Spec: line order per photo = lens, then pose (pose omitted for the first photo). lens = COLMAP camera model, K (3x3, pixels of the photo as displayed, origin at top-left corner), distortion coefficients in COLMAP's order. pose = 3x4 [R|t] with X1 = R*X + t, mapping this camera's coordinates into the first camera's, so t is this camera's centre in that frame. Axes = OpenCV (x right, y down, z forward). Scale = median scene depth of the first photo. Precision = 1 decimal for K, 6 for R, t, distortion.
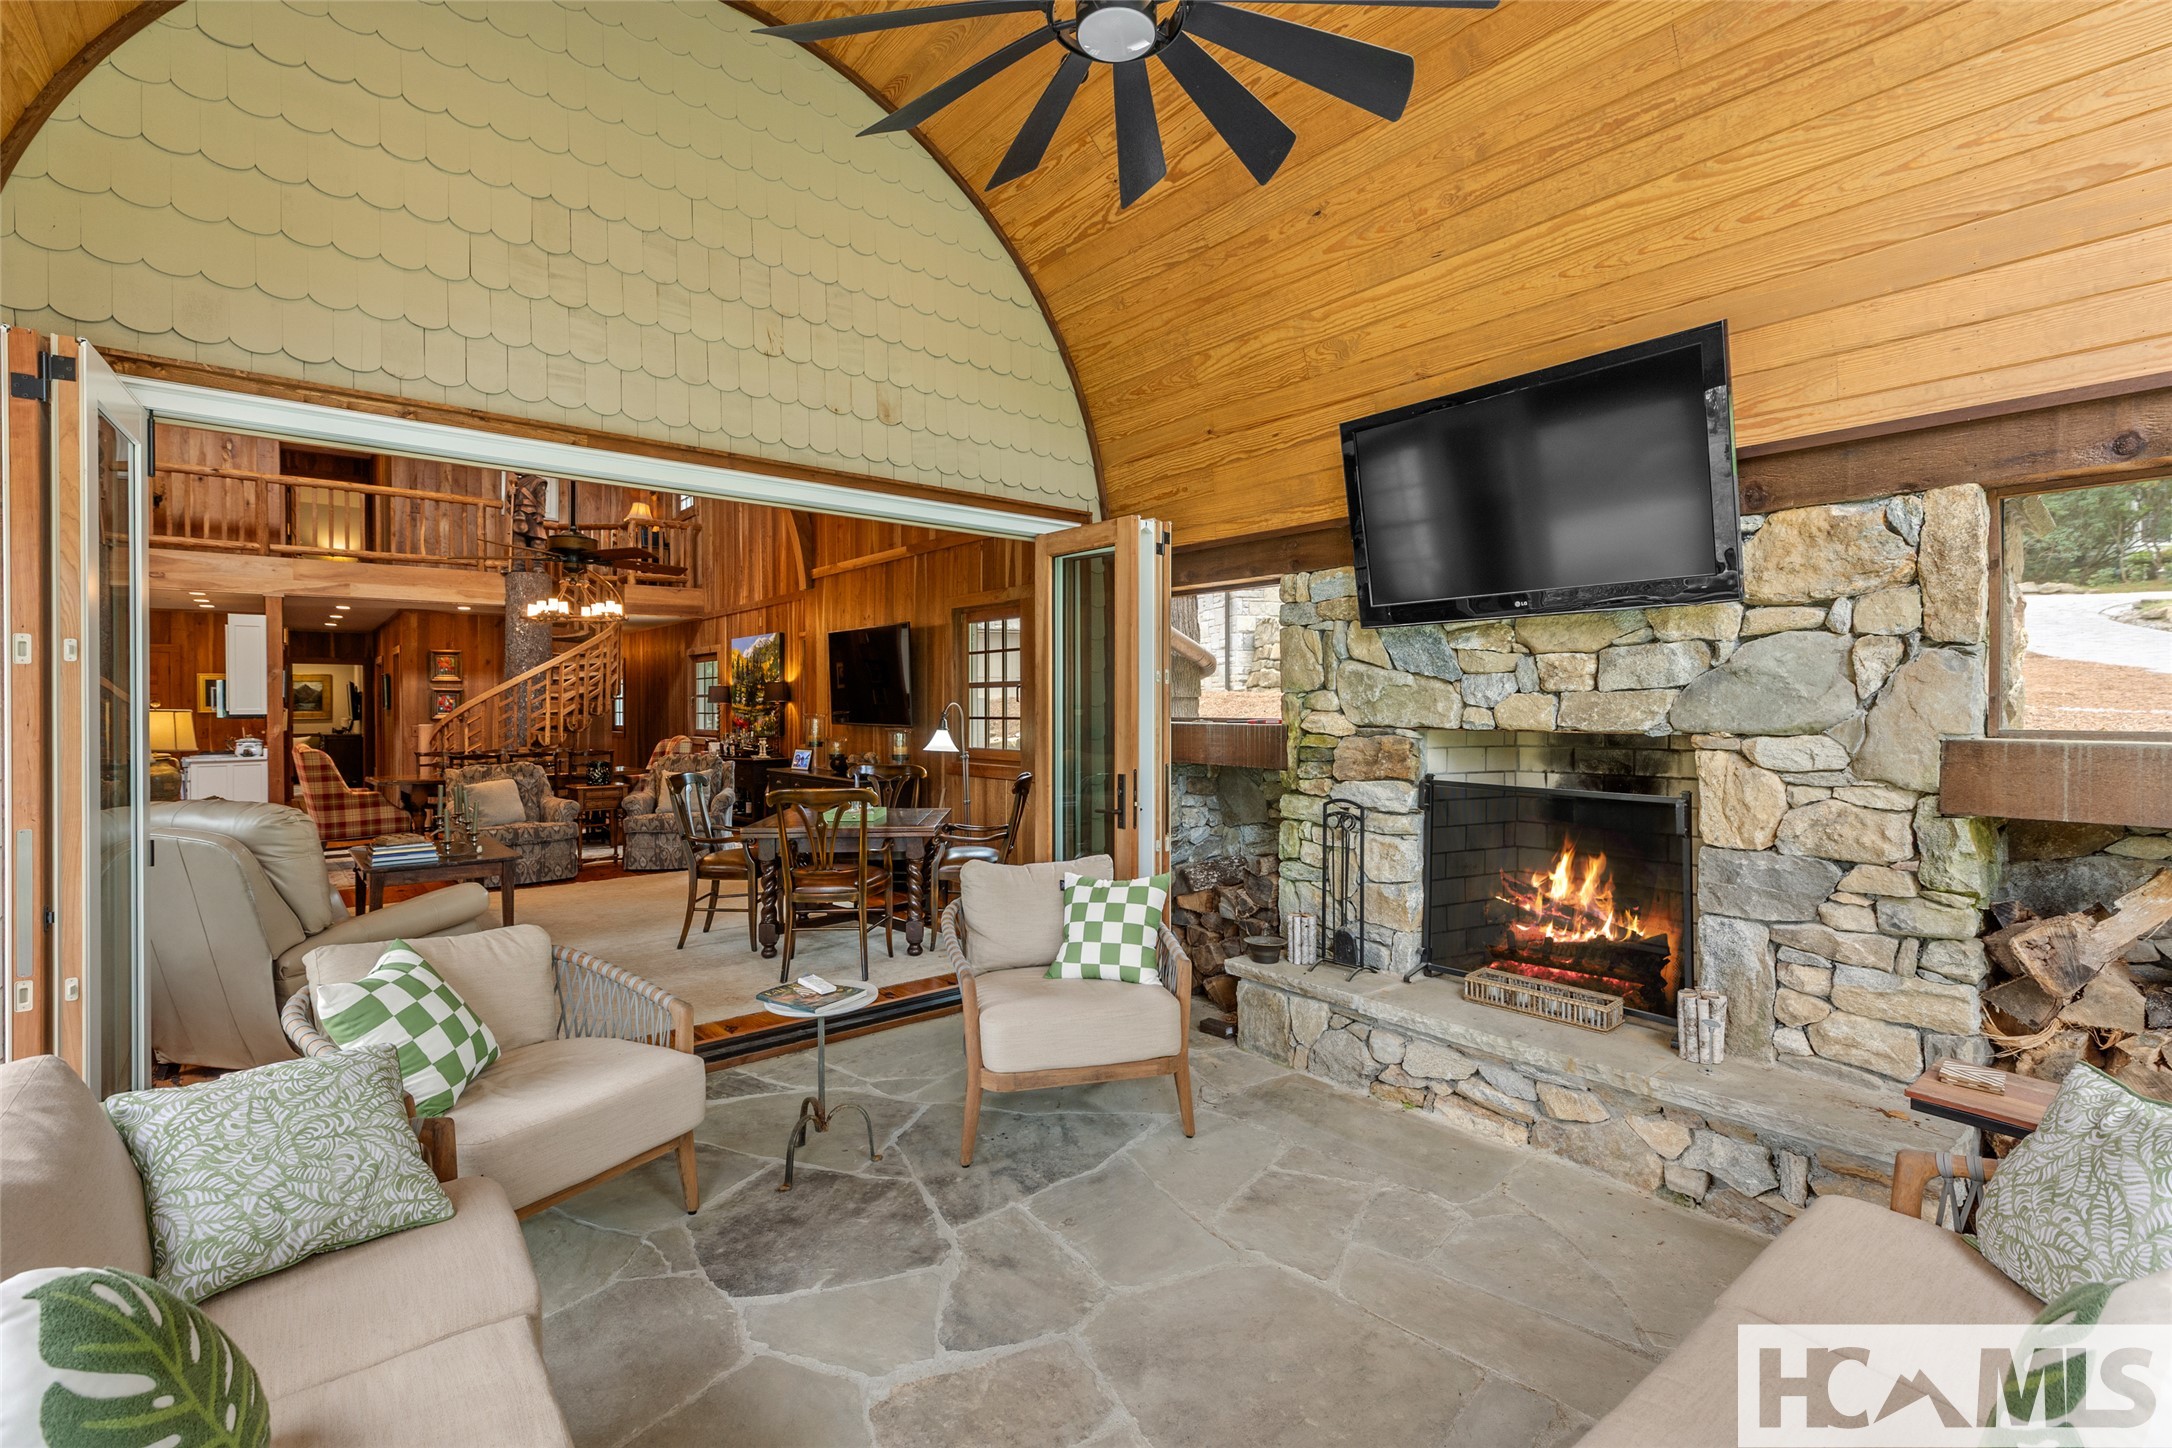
lens RADIAL K [[956.9, 0, 1088.1], [0, 956.9, 711.8], [0, 0, 1]] dist [0.001821, 0.000290]
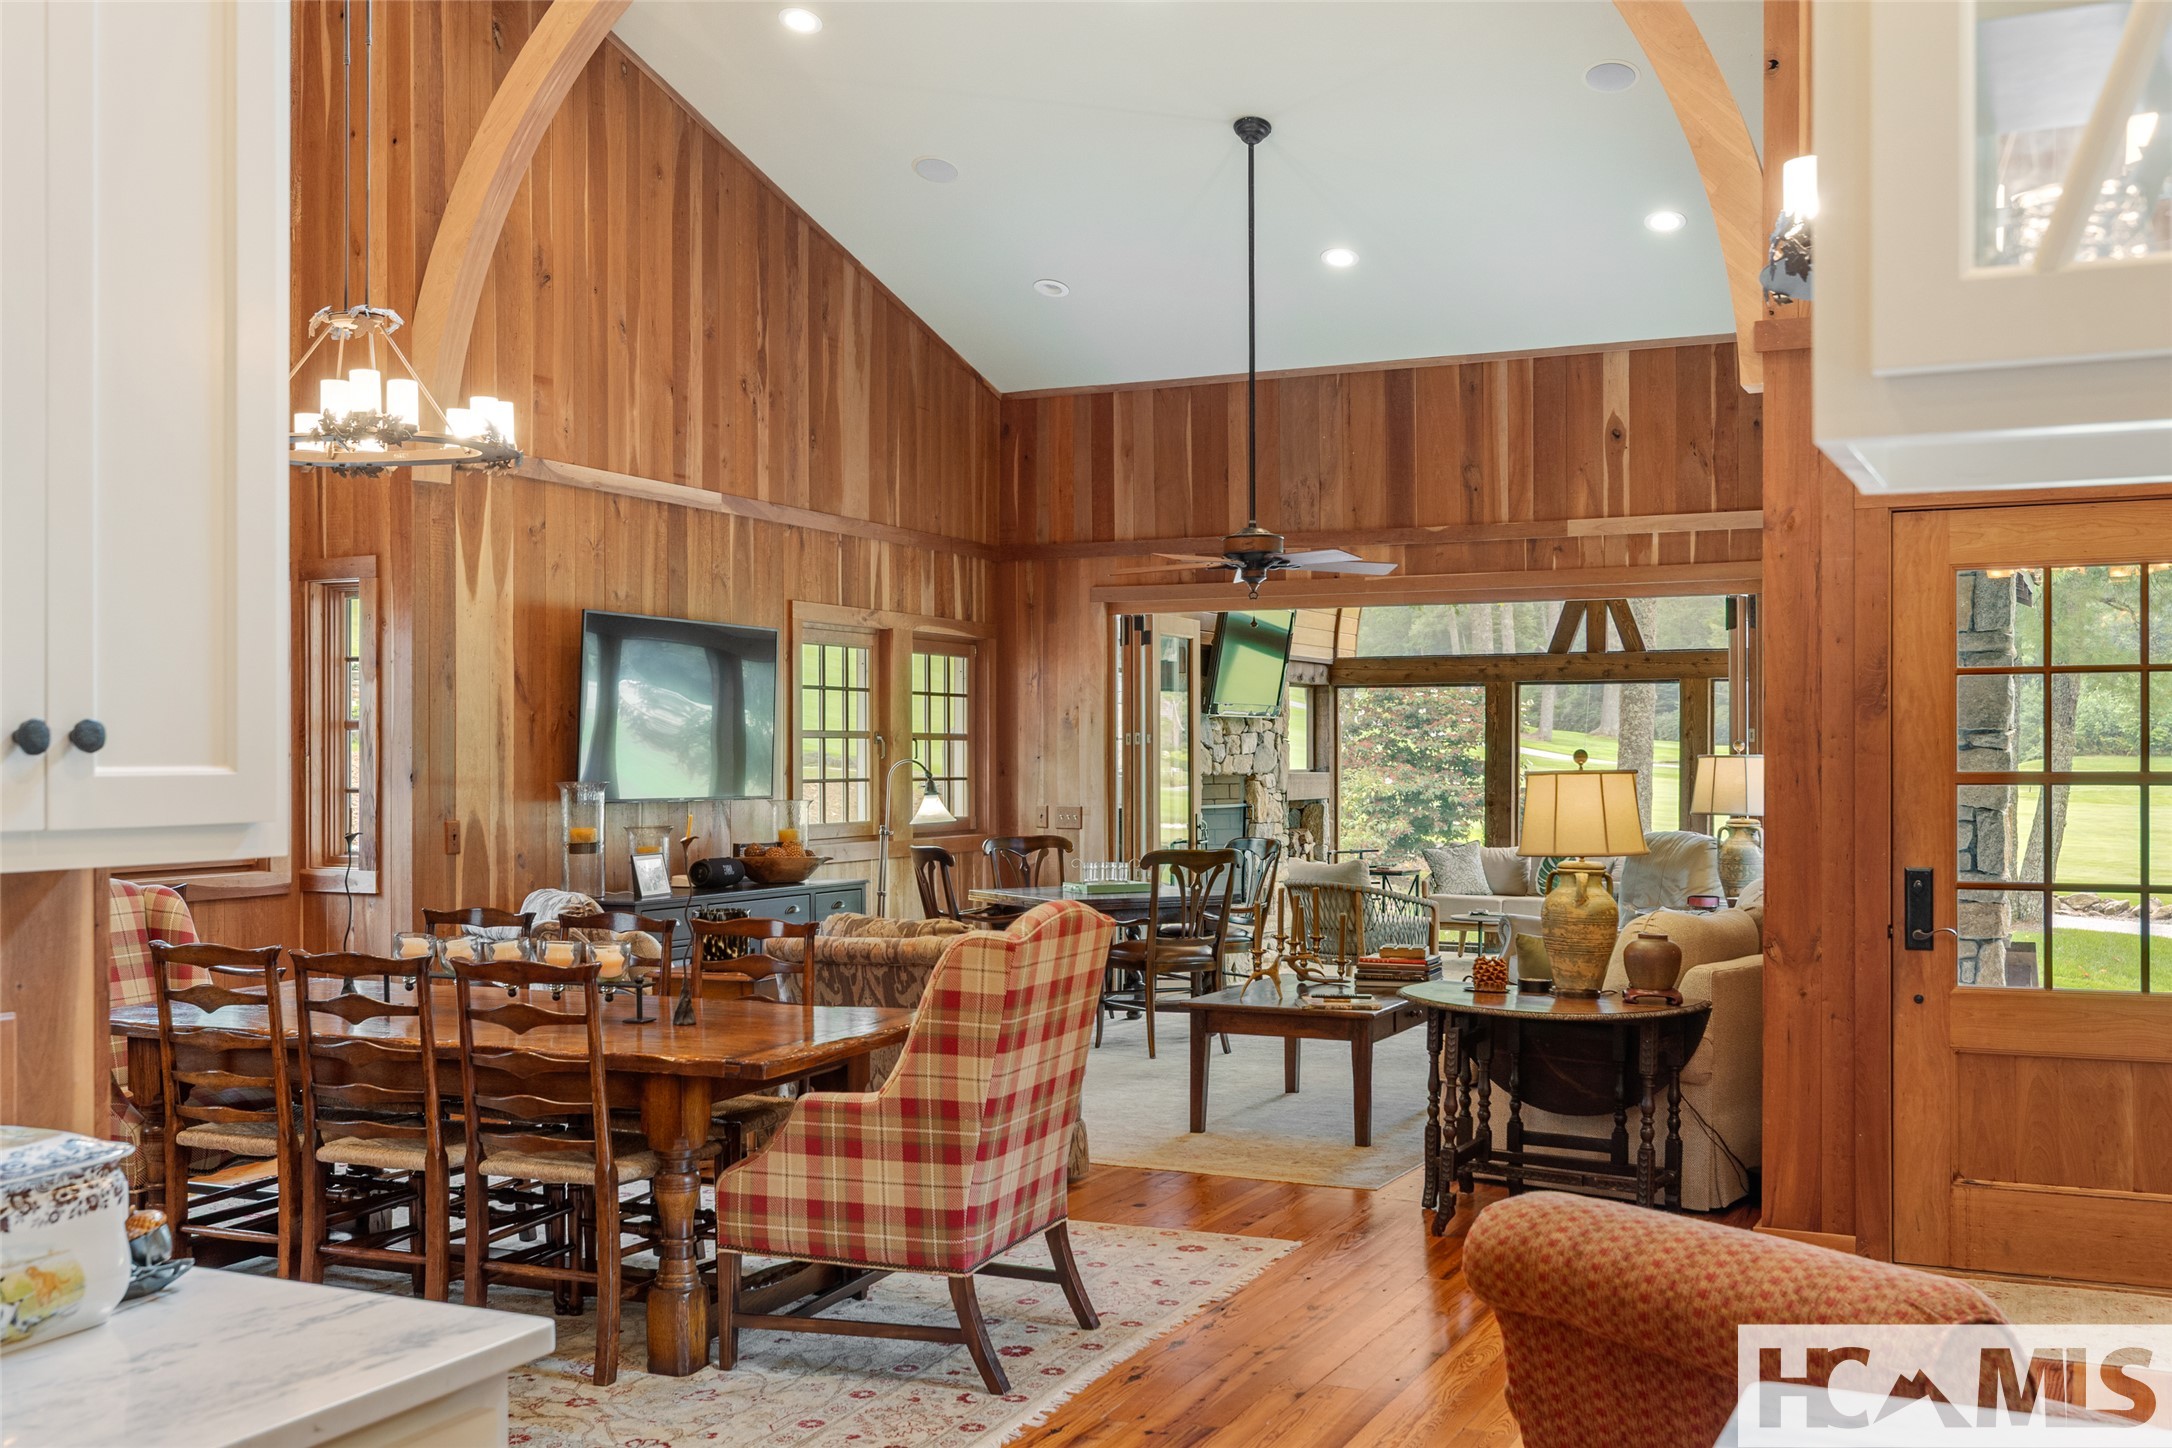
lens RADIAL K [[2099.5, 0, 1103.1], [0, 2099.5, 748.0], [0, 0, 1]] dist [0.003198, 0.009683]
pose [[-0.411546, 0.006721, 0.911364, -1.082420], [0.009571, 0.999950, -0.003052, -0.007476], [-0.911339, 0.007466, -0.411589, 0.971159]]
